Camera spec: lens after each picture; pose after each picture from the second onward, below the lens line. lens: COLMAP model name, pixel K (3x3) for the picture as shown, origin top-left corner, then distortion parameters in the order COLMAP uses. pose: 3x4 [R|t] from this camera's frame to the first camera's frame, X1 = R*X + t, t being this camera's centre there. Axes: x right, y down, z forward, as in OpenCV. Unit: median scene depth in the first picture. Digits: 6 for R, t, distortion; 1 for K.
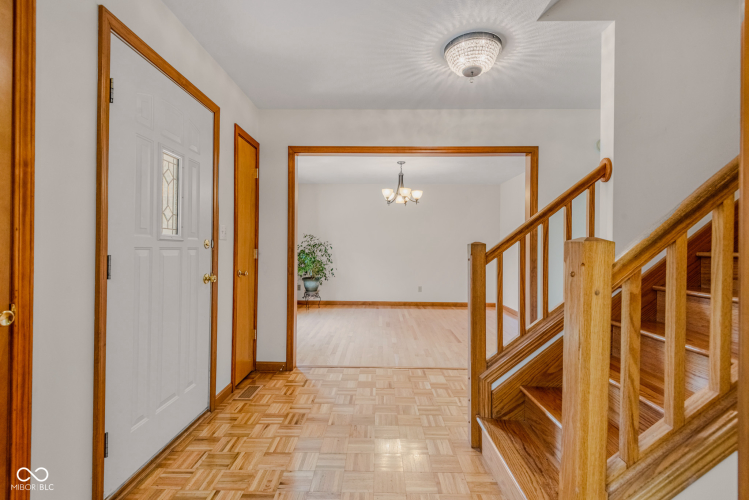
lens RADIAL K [[342.7, 0, 370.3], [0, 342.7, 246.5], [0, 0, 1]] dist [0.003524, -0.003481]
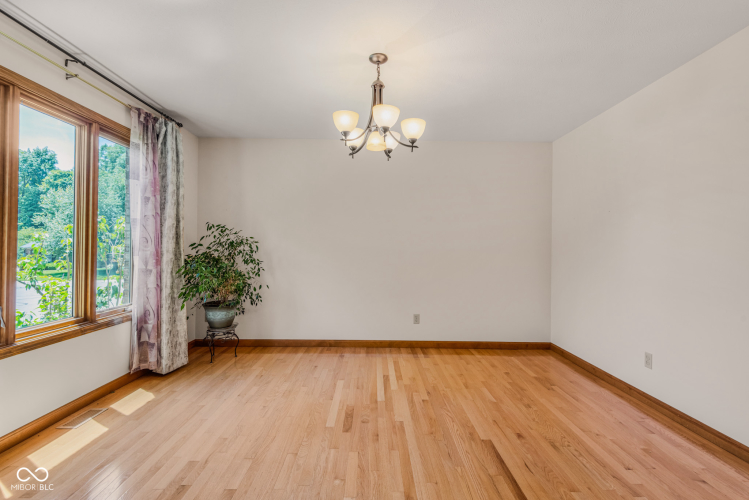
lens RADIAL K [[342.7, 0, 373.9], [0, 342.7, 248.4], [0, 0, 1]] dist [0.003524, -0.003481]
pose [[0.999470, 0.002103, 0.032479, 0.055654], [-0.002292, 0.999981, 0.005774, 0.000204], [-0.032467, -0.005845, 0.999456, 0.439763]]
